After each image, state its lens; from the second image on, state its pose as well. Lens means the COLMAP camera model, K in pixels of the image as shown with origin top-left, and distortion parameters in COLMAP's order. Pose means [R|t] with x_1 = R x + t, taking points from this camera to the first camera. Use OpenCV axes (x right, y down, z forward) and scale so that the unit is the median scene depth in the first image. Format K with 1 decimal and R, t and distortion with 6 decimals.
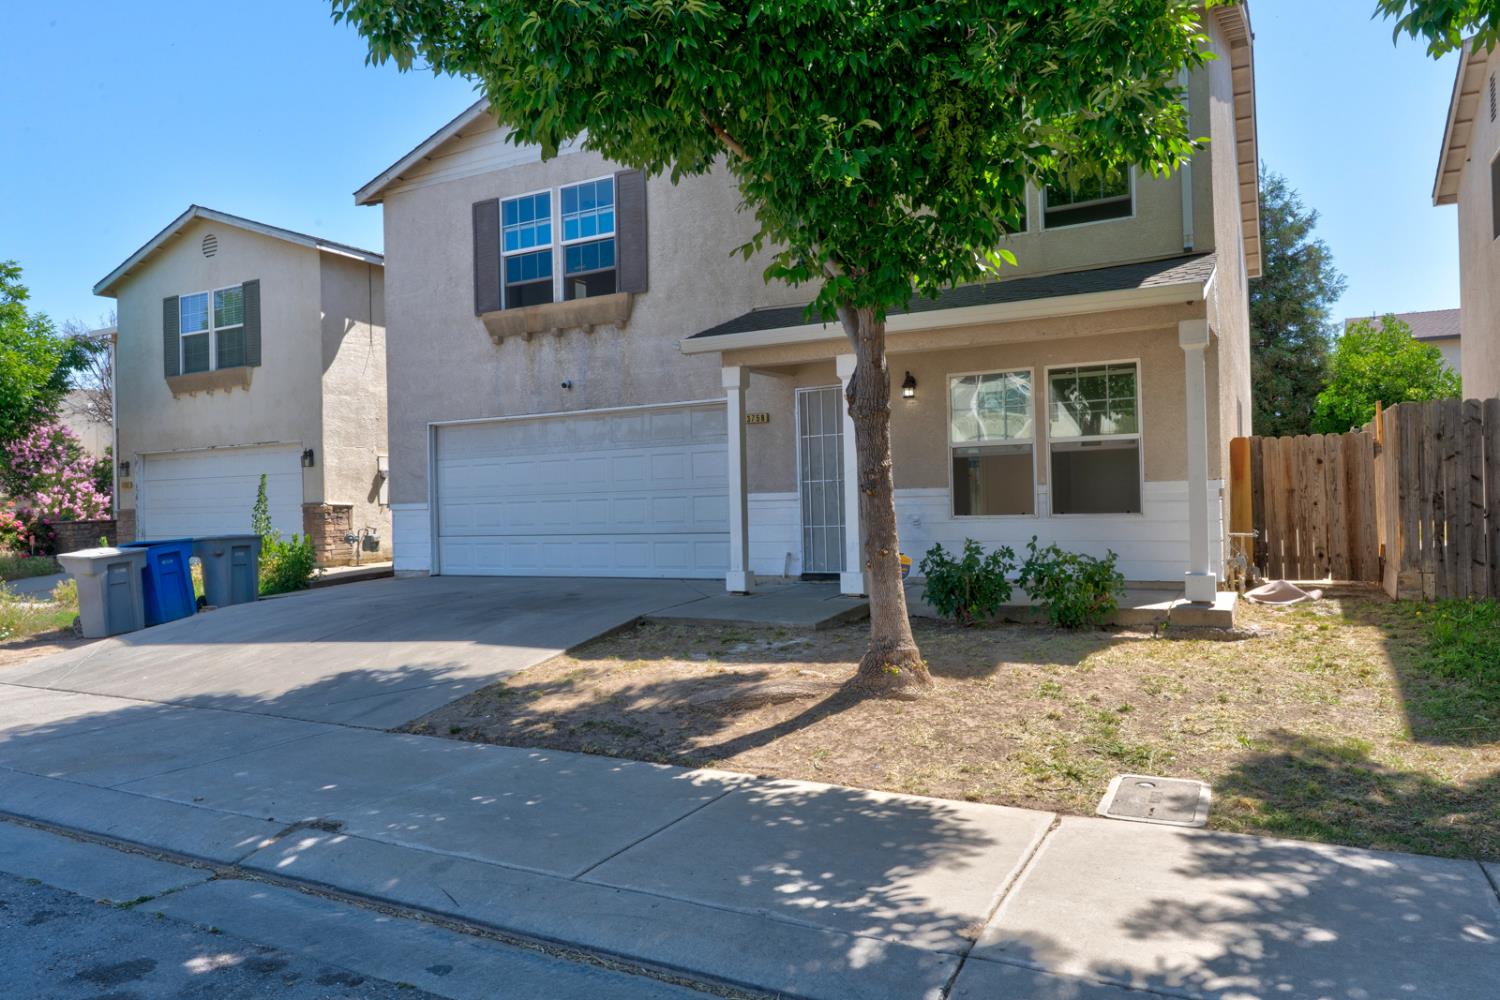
lens RADIAL K [[983.9, 0, 750.0], [0, 983.9, 505.0], [0, 0, 1]] dist [0.007876, -0.000292]
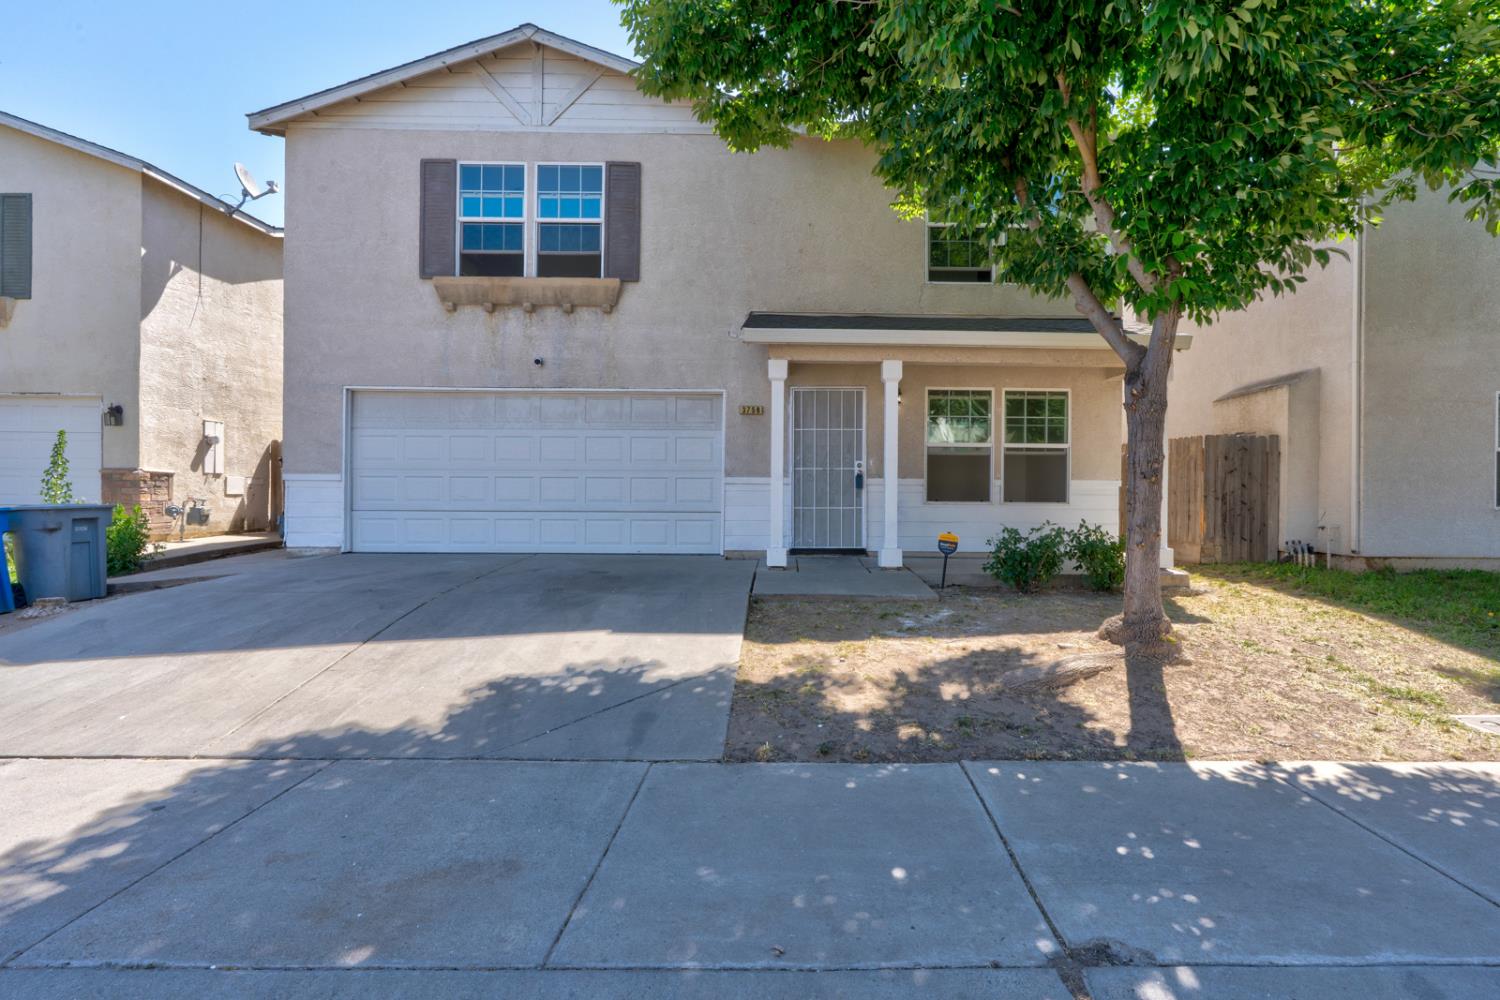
lens RADIAL K [[695.4, 0, 750.6], [0, 695.4, 495.6], [0, 0, 1]] dist [-0.003682, 0.000437]
pose [[0.875896, 0.027594, 0.481710, -0.334980], [-0.028581, 0.999577, -0.005289, 0.011961], [-0.481652, -0.009135, 0.876315, 0.276036]]
